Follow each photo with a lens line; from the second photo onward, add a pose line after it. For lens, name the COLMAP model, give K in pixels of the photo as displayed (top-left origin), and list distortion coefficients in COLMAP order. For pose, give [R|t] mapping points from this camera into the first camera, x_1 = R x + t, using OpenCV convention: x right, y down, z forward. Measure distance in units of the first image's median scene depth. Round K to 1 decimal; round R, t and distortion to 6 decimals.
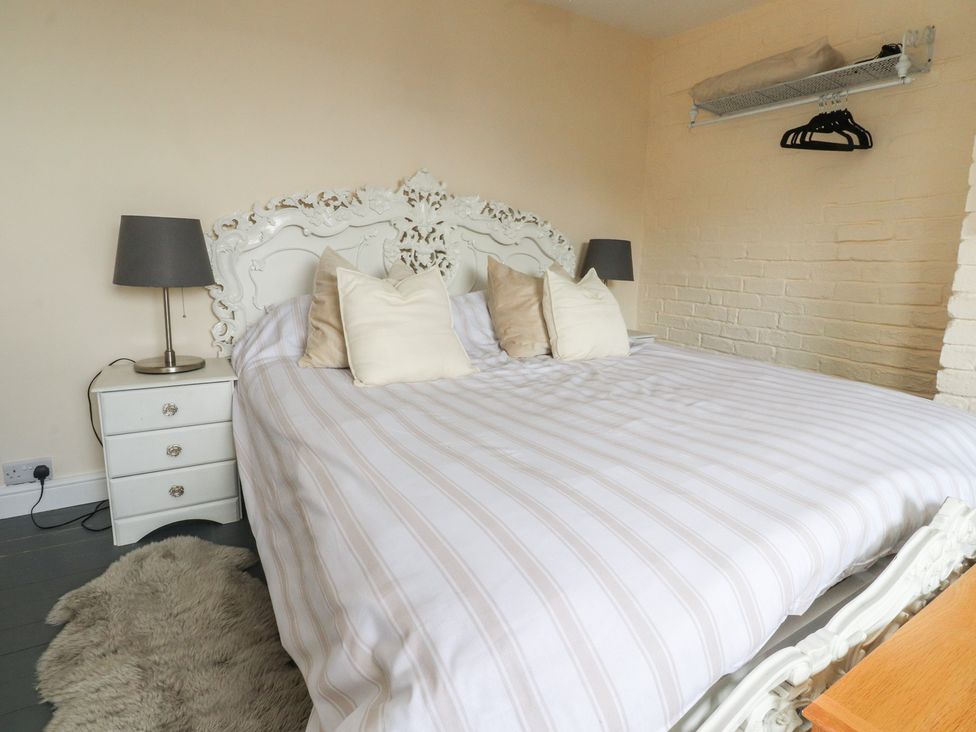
lens RADIAL K [[520.4, 0, 482.2], [0, 520.4, 344.2], [0, 0, 1]] dist [0.000183, -0.020949]
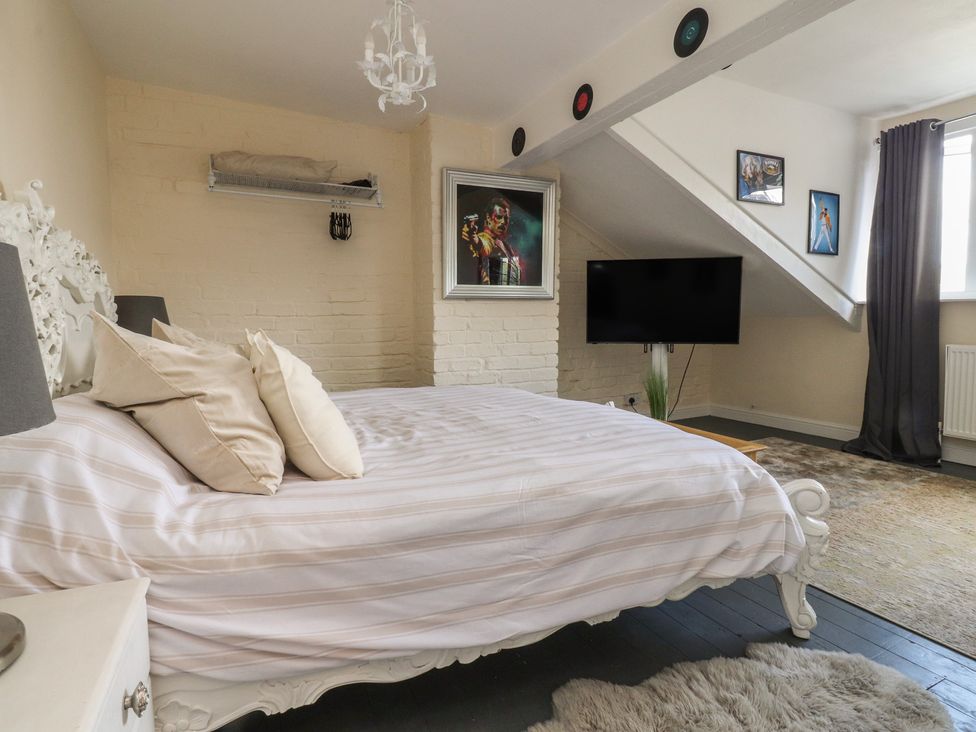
lens RADIAL K [[520.4, 0, 482.2], [0, 520.4, 344.2], [0, 0, 1]] dist [0.000183, -0.020949]
pose [[0.116447, -0.069911, 0.990733, -0.746413], [0.165868, 0.984879, 0.050002, -0.098788], [-0.979249, 0.158509, 0.126282, 0.493522]]
